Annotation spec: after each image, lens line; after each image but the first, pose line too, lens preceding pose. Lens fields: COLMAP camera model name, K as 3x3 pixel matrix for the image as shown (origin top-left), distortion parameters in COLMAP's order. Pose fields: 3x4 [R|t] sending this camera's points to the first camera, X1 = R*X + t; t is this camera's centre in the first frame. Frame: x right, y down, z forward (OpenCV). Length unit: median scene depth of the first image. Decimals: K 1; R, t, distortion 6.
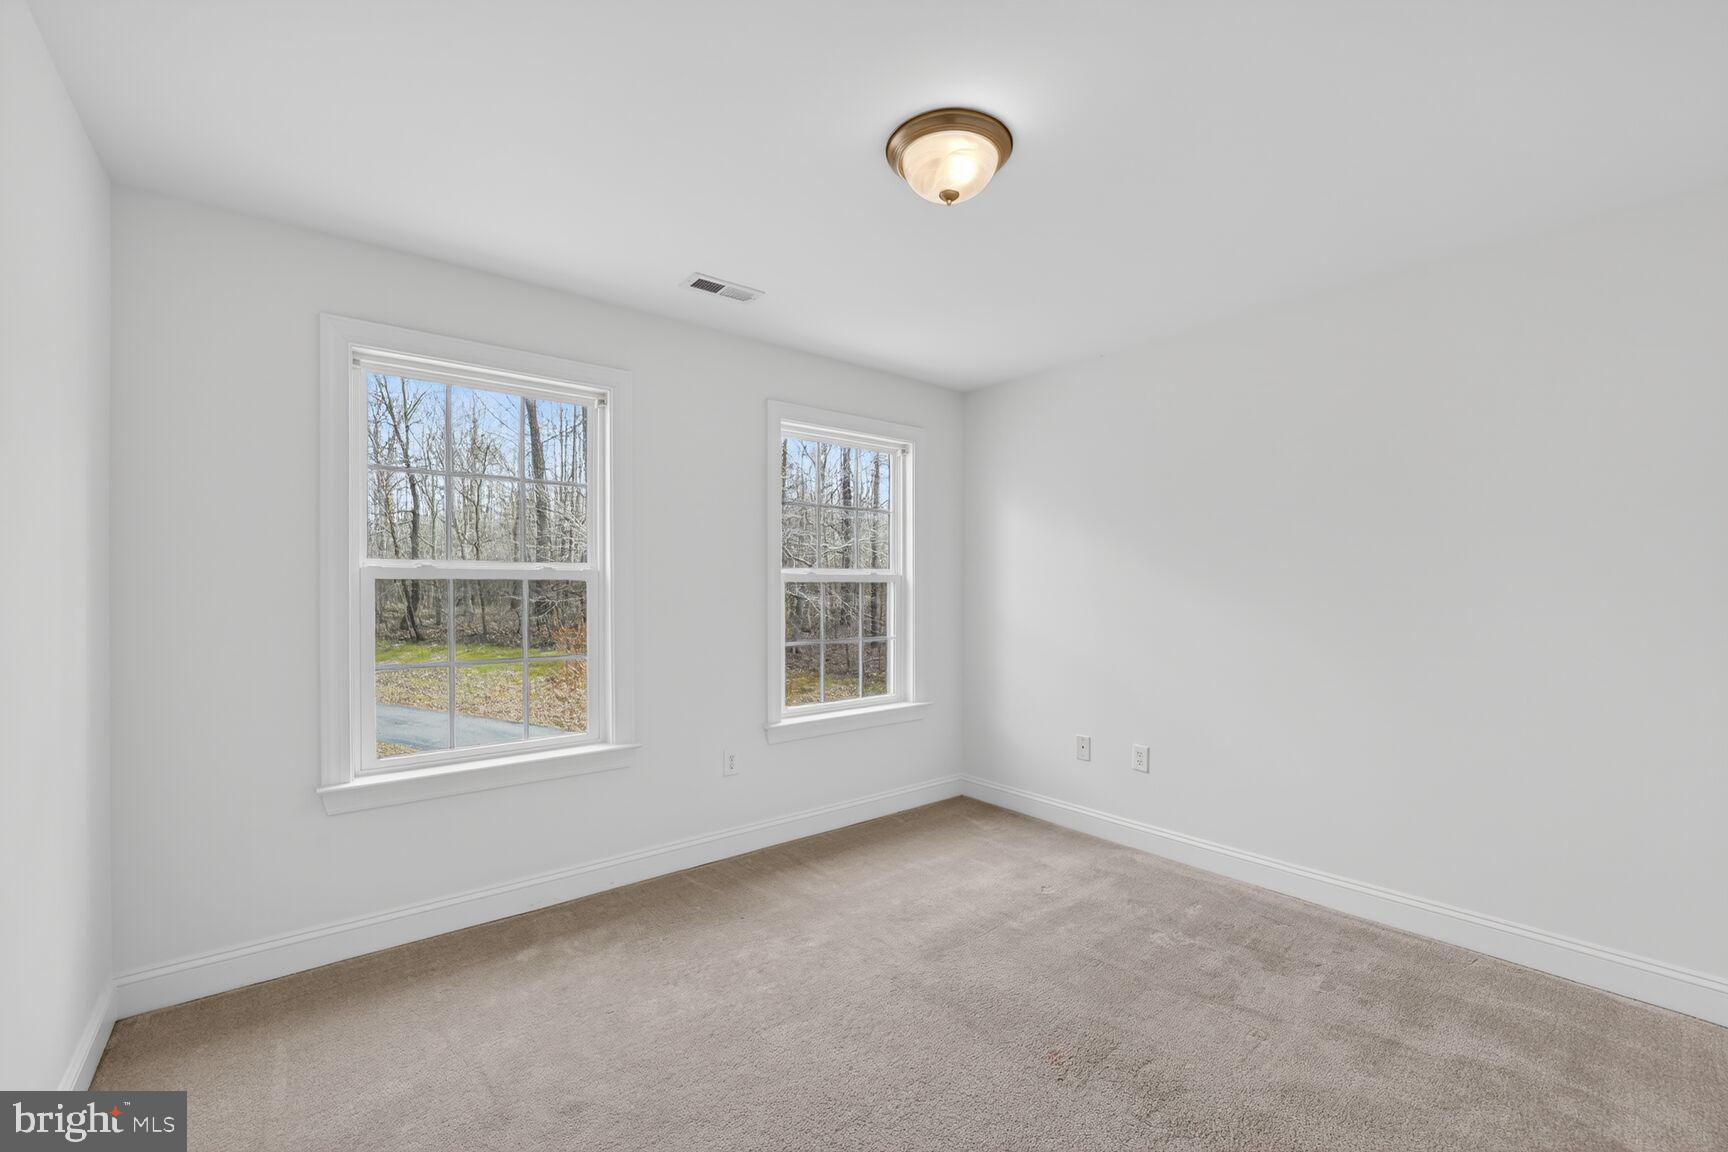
lens RADIAL K [[709.6, 0, 864.1], [0, 709.6, 579.6], [0, 0, 1]] dist [-0.018336, -0.001112]
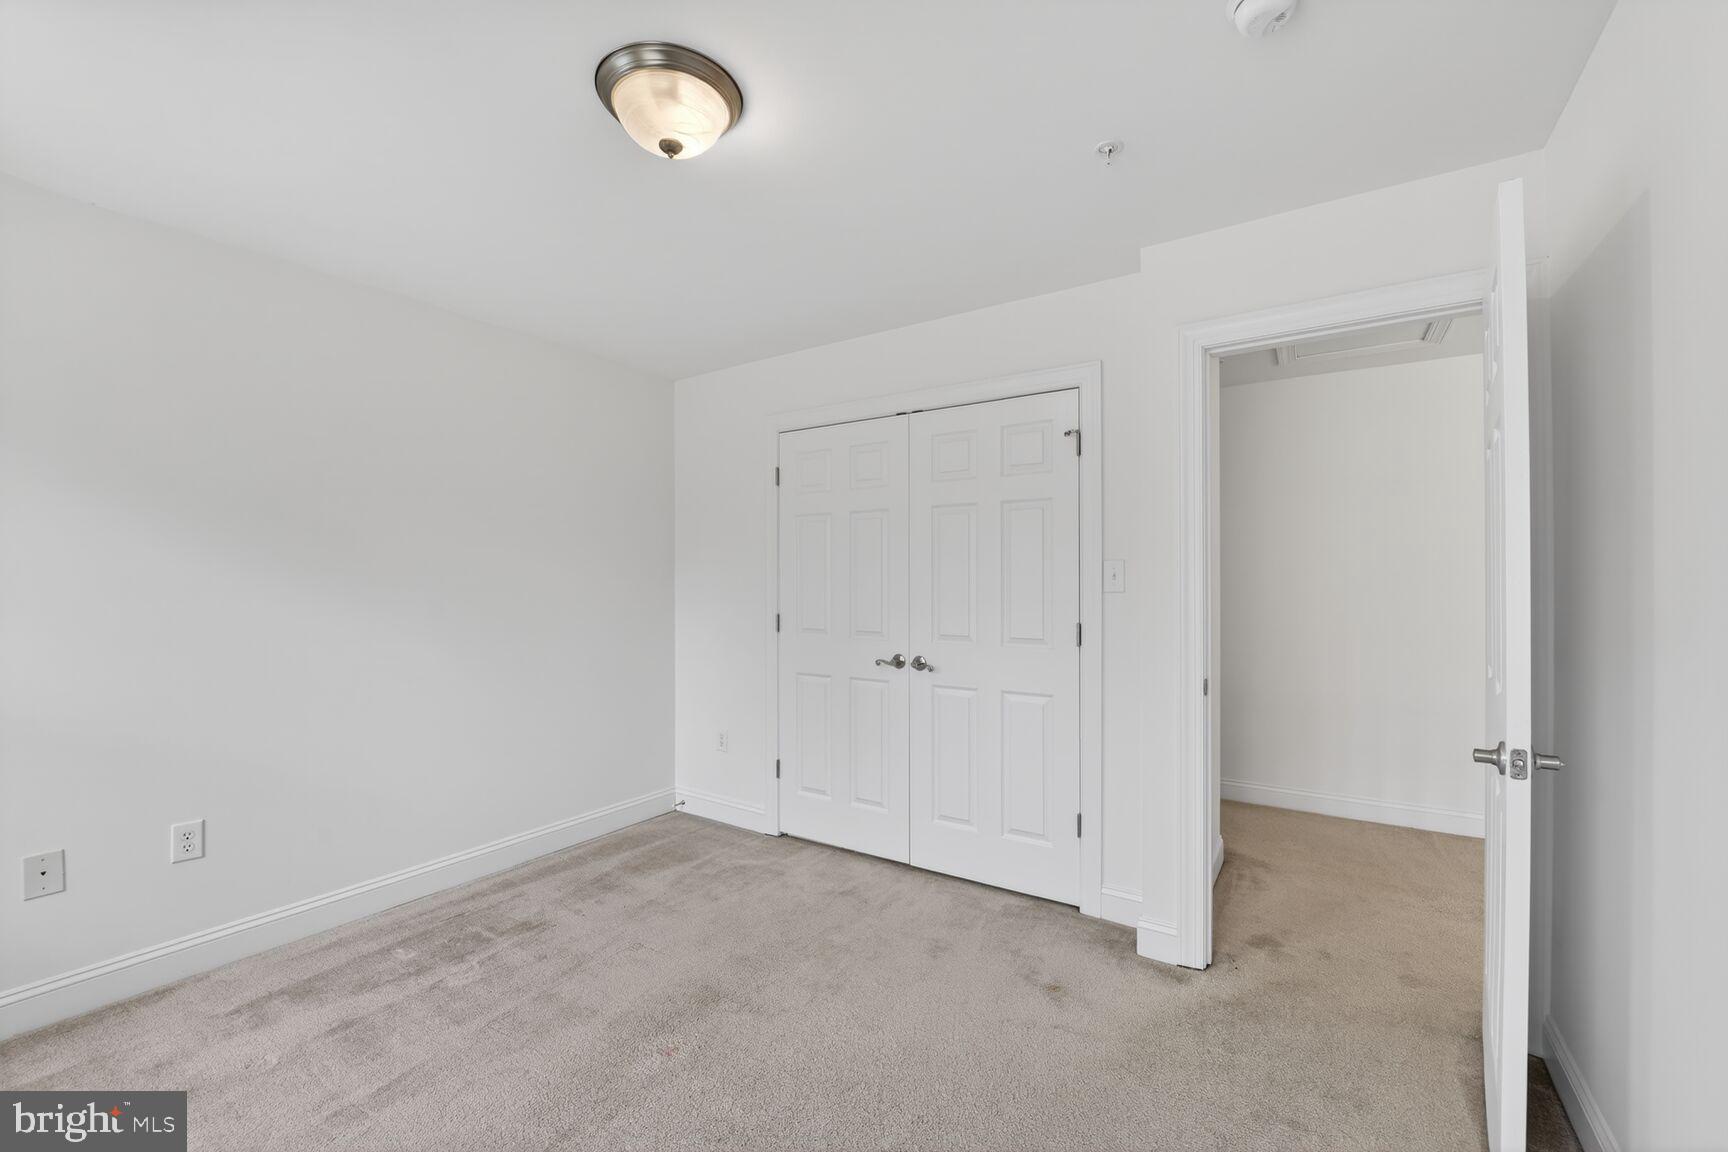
lens RADIAL K [[709.6, 0, 862.6], [0, 709.6, 577.1], [0, 0, 1]] dist [-0.018336, -0.001112]
pose [[-0.289704, 0.003219, 0.957111, -0.272054], [-0.003725, 0.999983, -0.004491, -0.000372], [-0.957109, -0.004866, -0.289687, 0.358298]]
